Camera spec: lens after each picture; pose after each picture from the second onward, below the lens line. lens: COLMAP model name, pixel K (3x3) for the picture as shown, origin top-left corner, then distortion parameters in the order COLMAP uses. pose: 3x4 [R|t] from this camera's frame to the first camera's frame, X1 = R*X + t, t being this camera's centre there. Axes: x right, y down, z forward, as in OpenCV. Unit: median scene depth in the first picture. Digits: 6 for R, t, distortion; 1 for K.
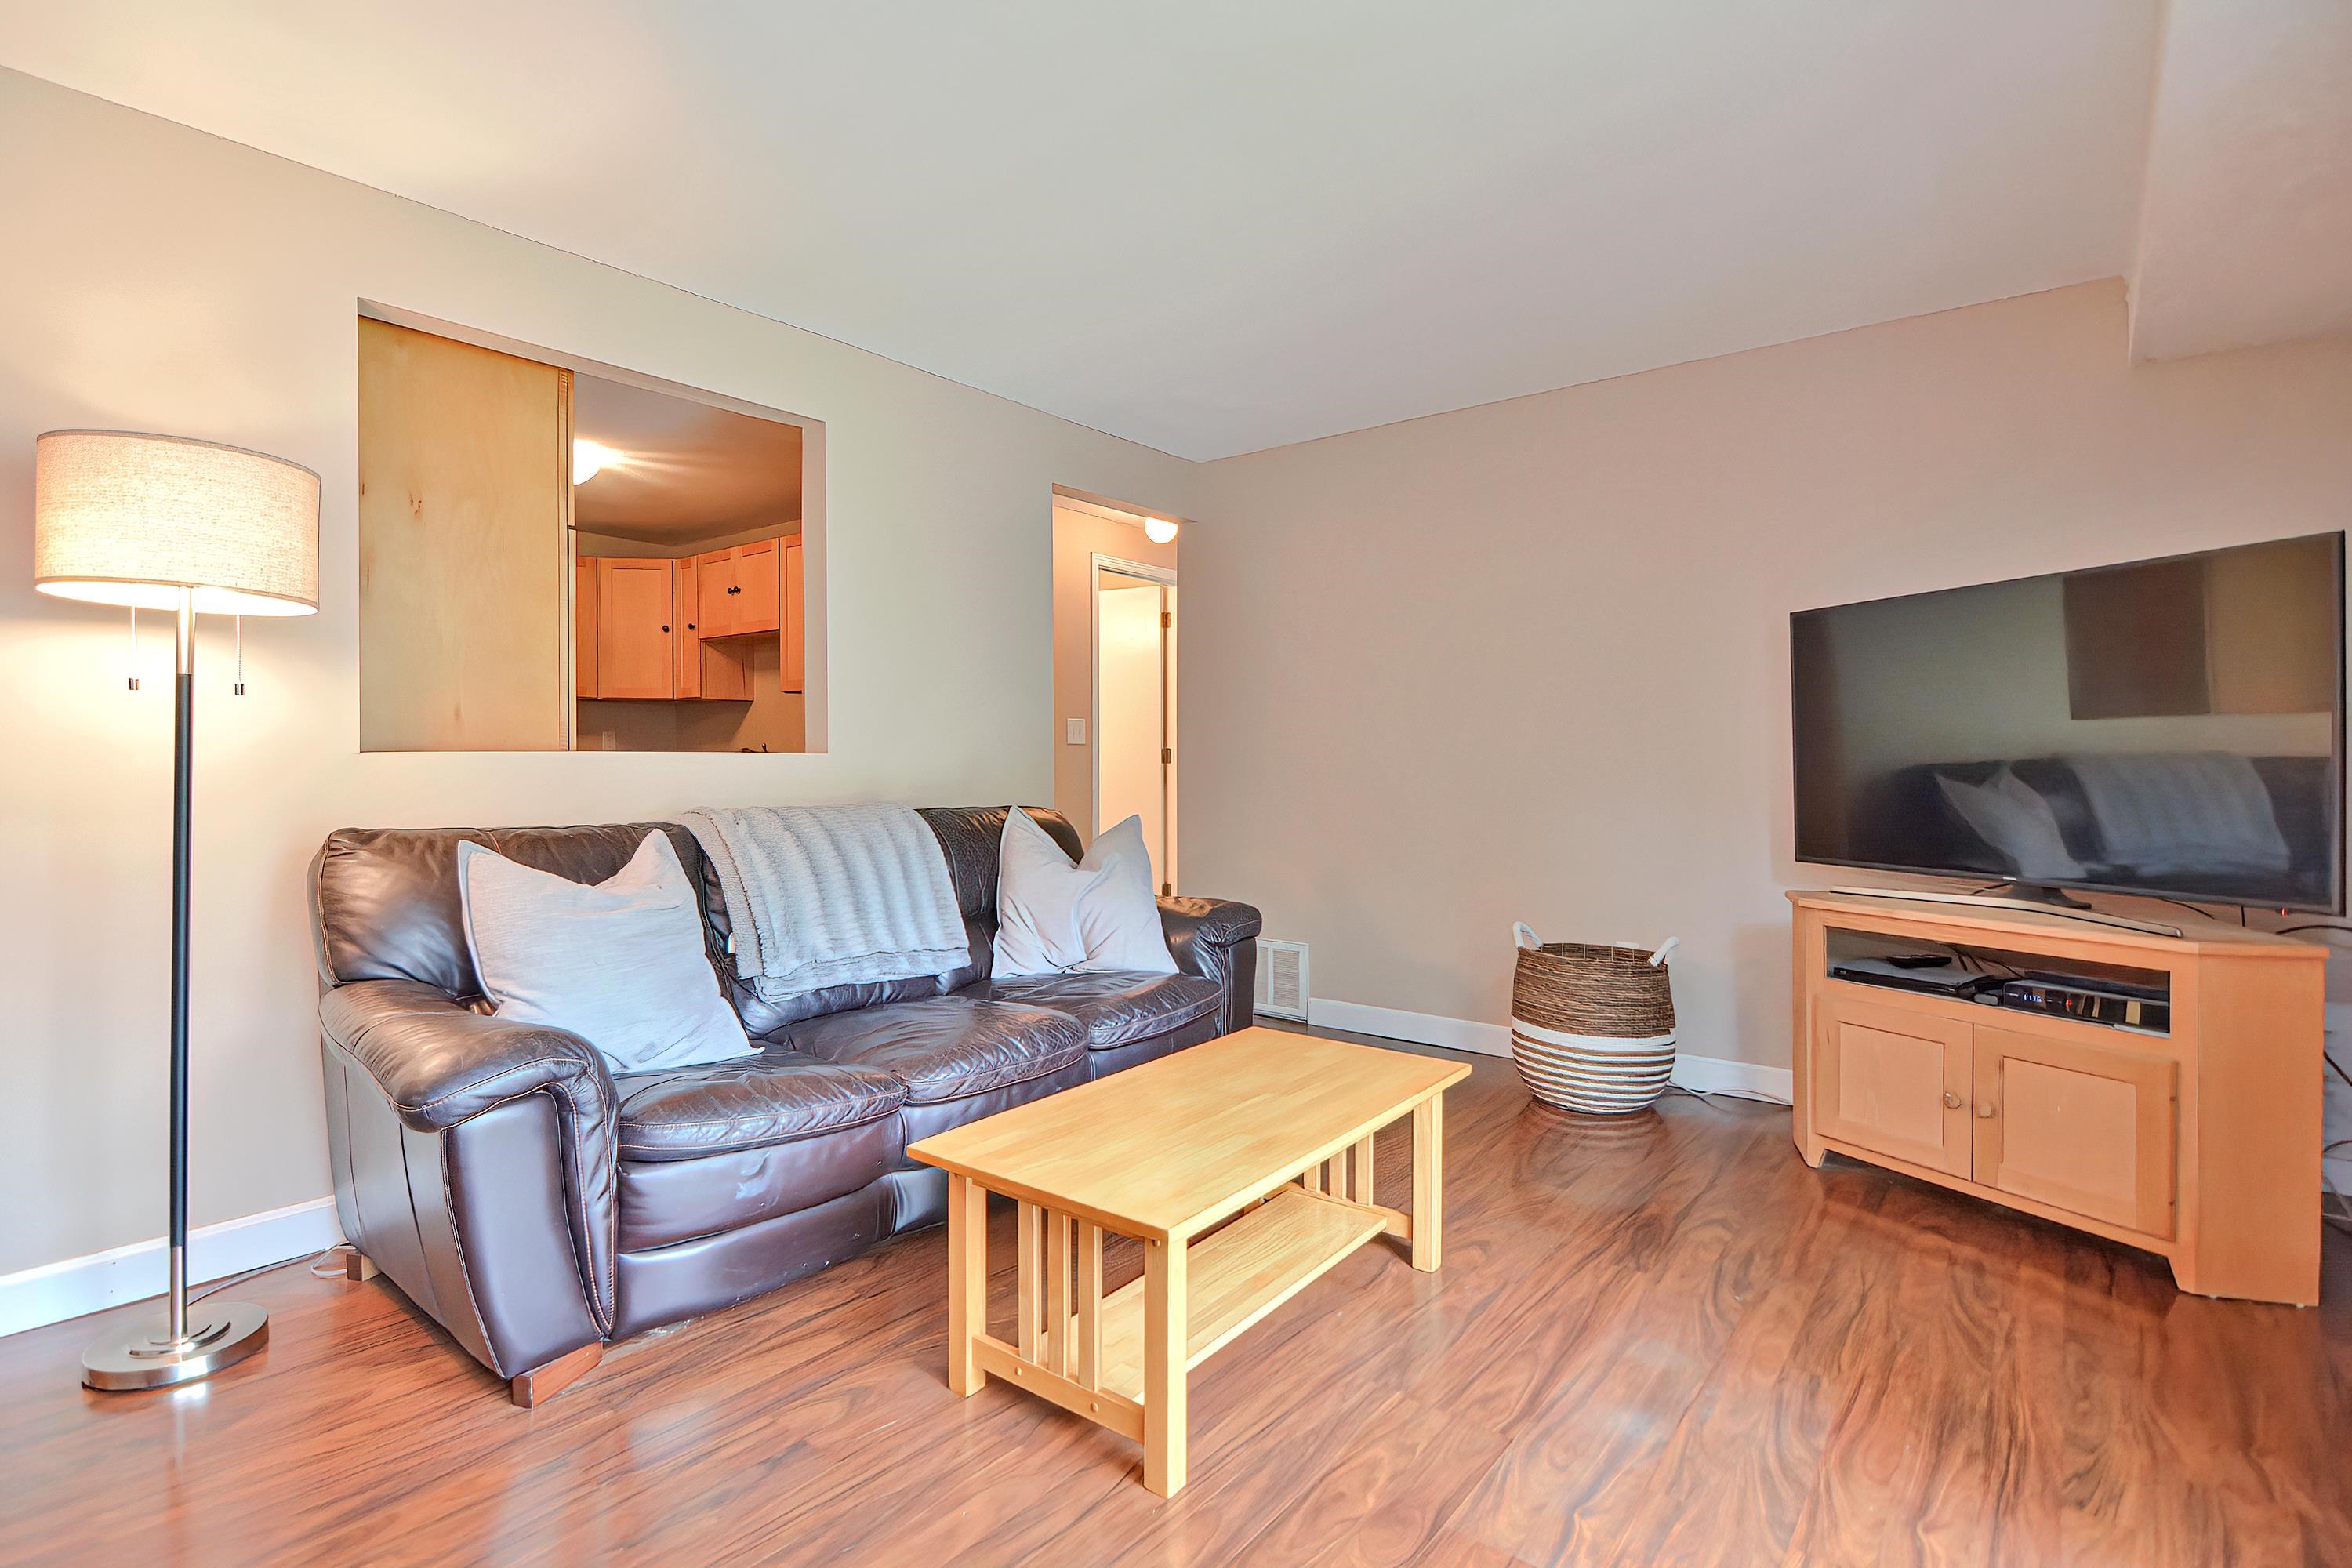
lens RADIAL K [[1140.3, 0, 1170.1], [0, 1140.3, 774.7], [0, 0, 1]] dist [0.003131, -0.009520]
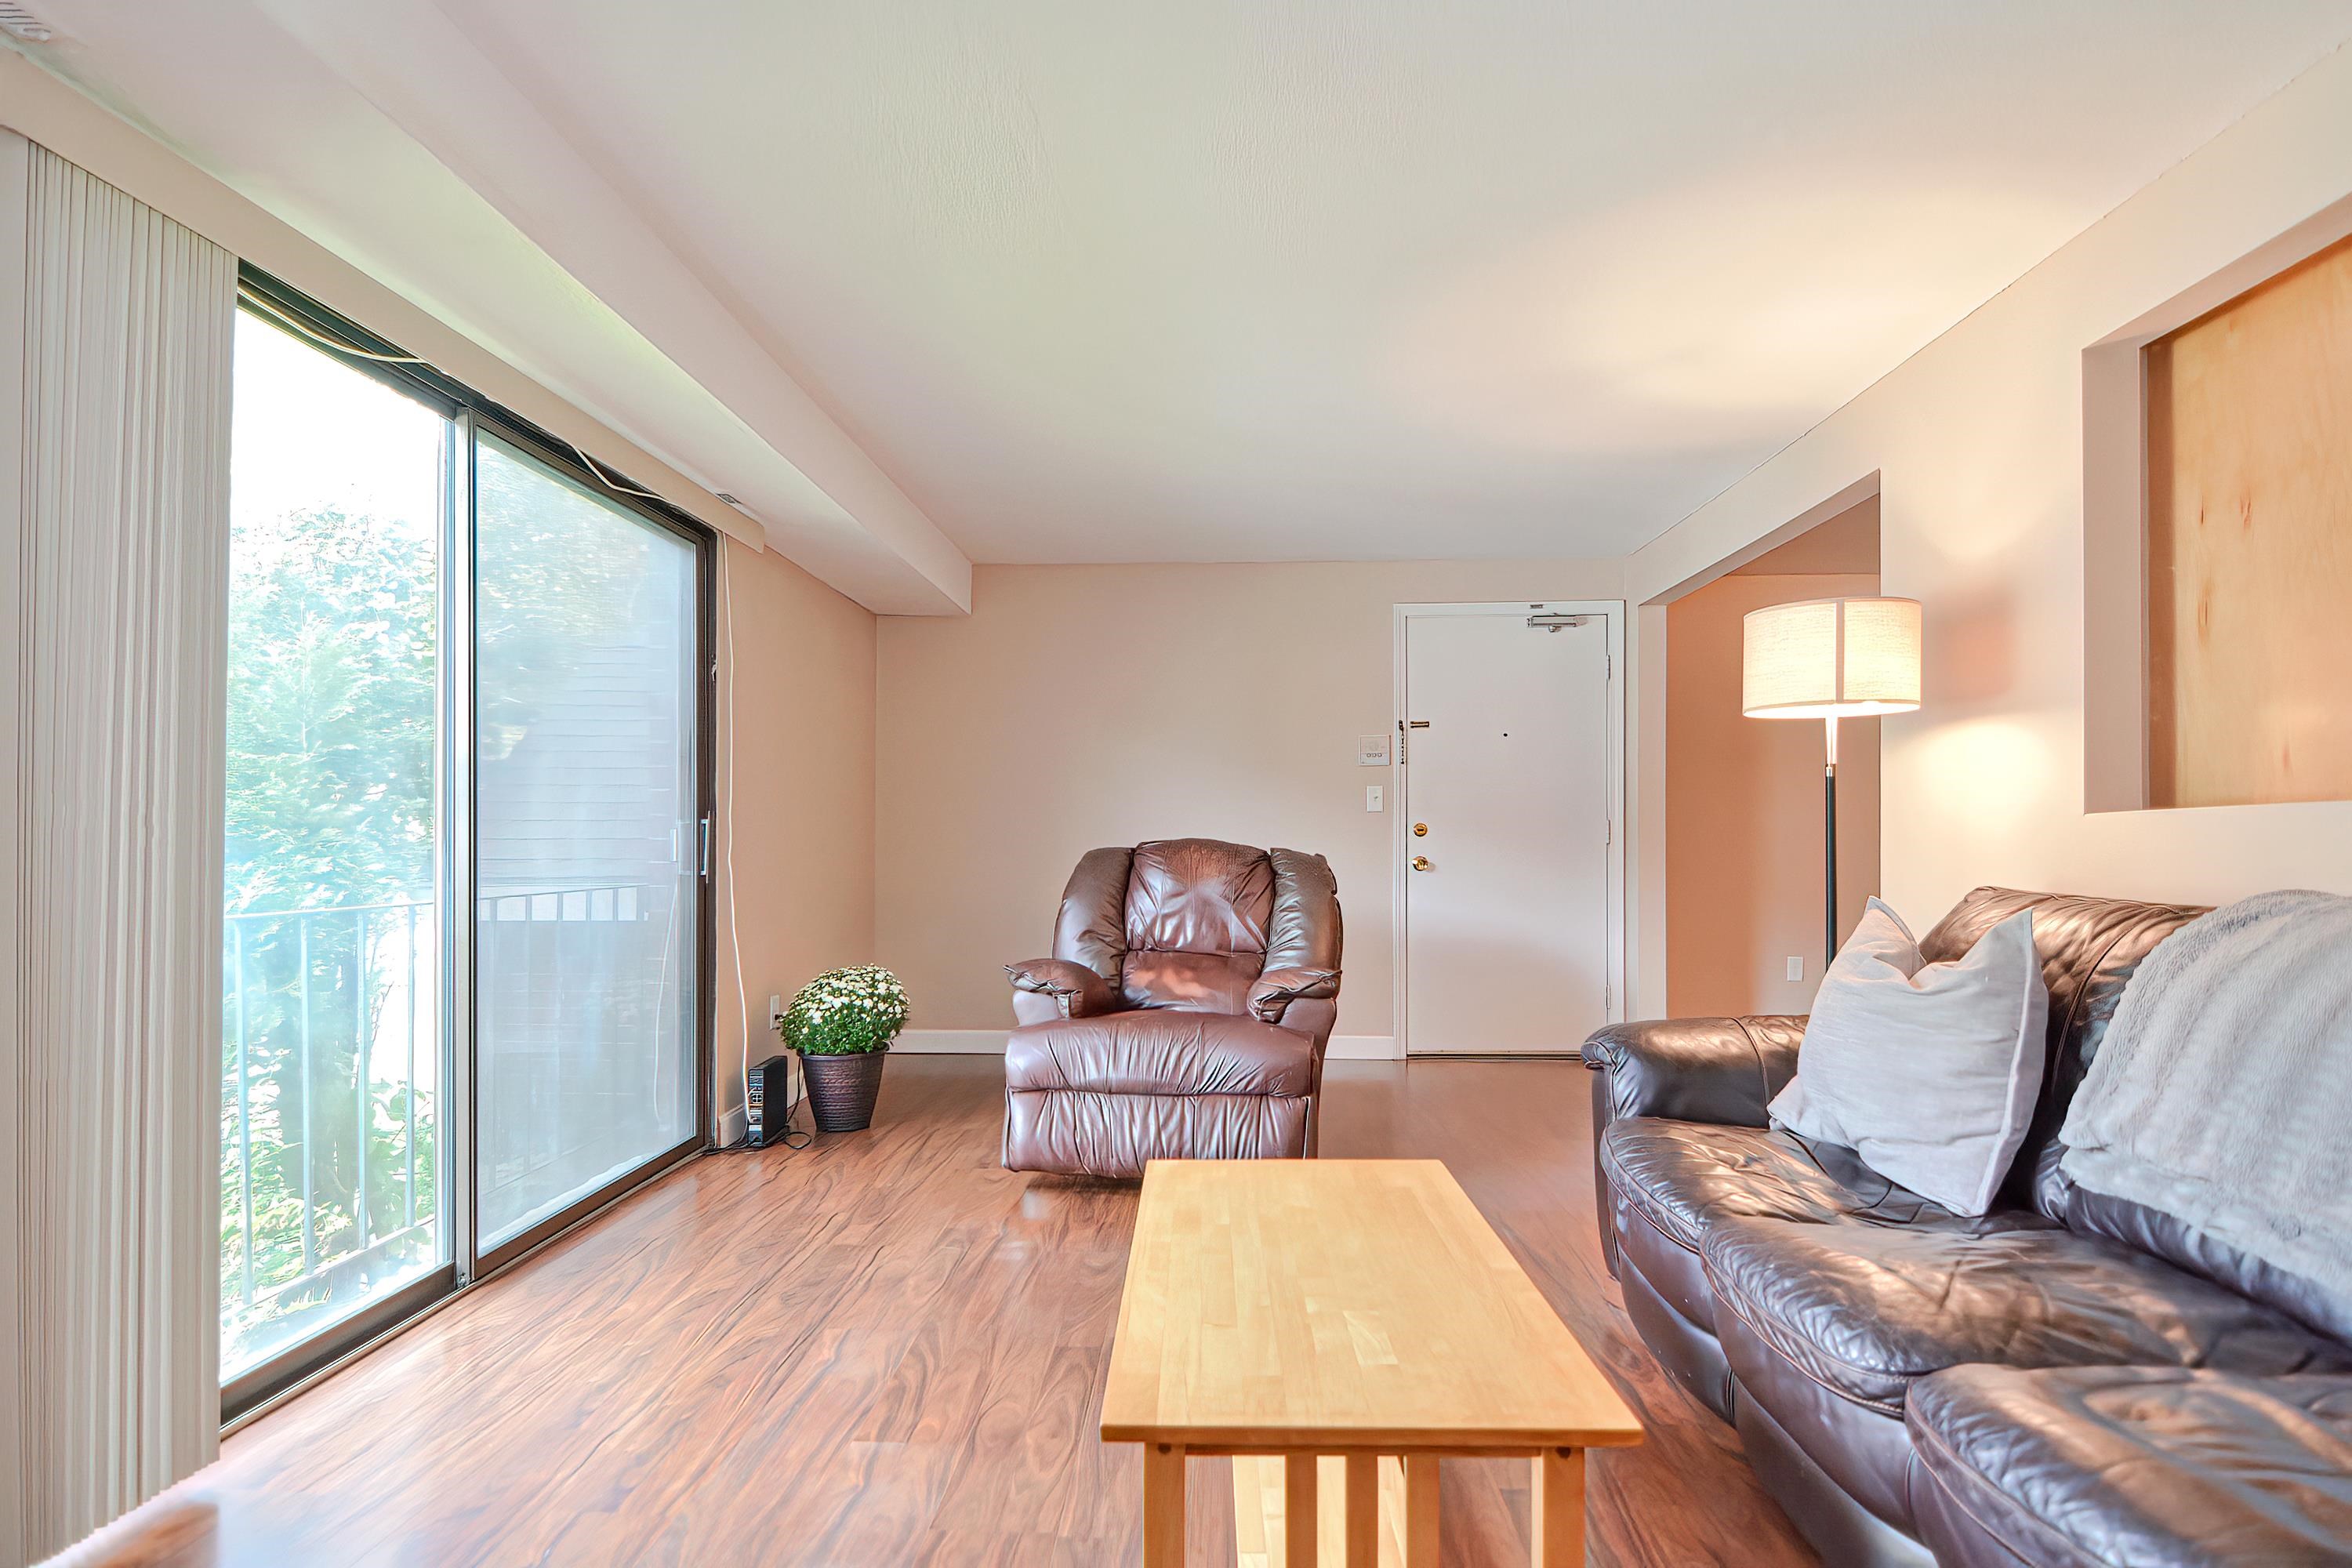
lens RADIAL K [[1140.3, 0, 1170.1], [0, 1140.3, 774.7], [0, 0, 1]] dist [0.003131, -0.009520]
pose [[-0.805401, -0.024910, -0.592206, 0.490532], [-0.005094, 0.999370, -0.035110, -0.008126], [0.592708, -0.025261, -0.805021, 1.298387]]
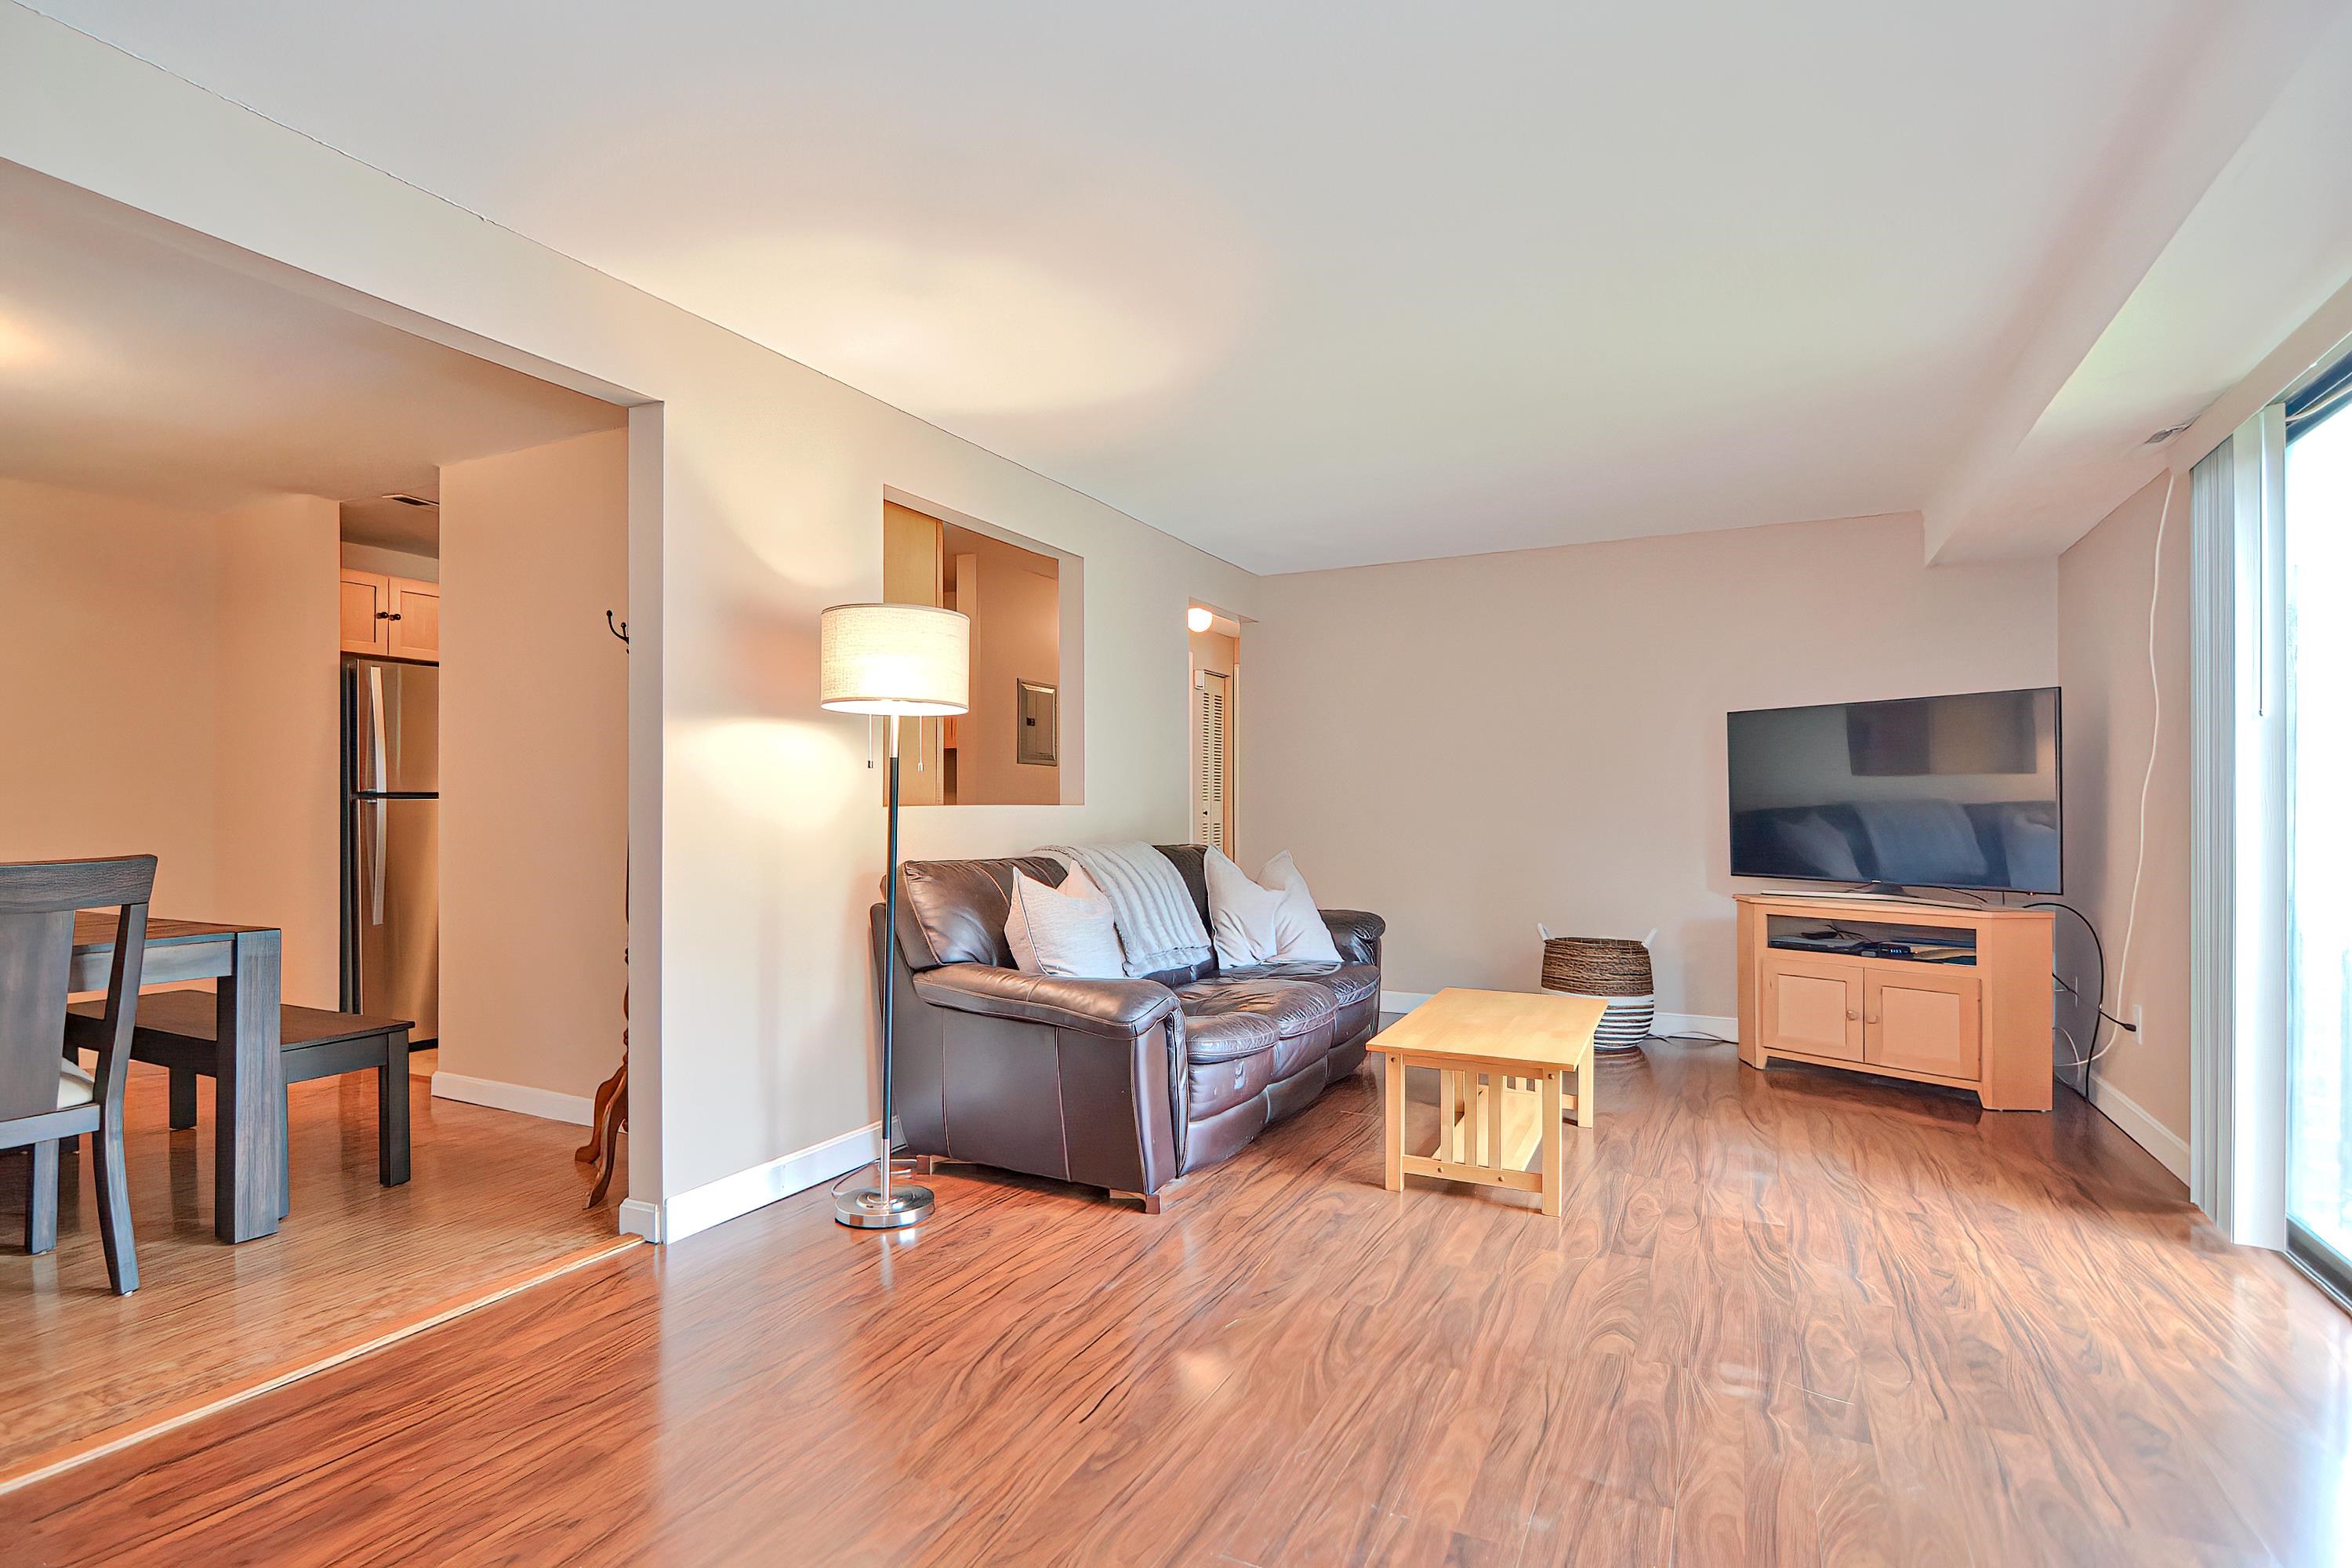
lens RADIAL K [[1200.3, 0, 1119.2], [0, 1200.3, 801.8], [0, 0, 1]] dist [0.003076, -0.010977]
pose [[0.979448, -0.001777, 0.201689, -0.685460], [0.003905, 0.999941, -0.010155, -0.010122], [-0.201659, 0.010734, 0.979397, -0.478930]]
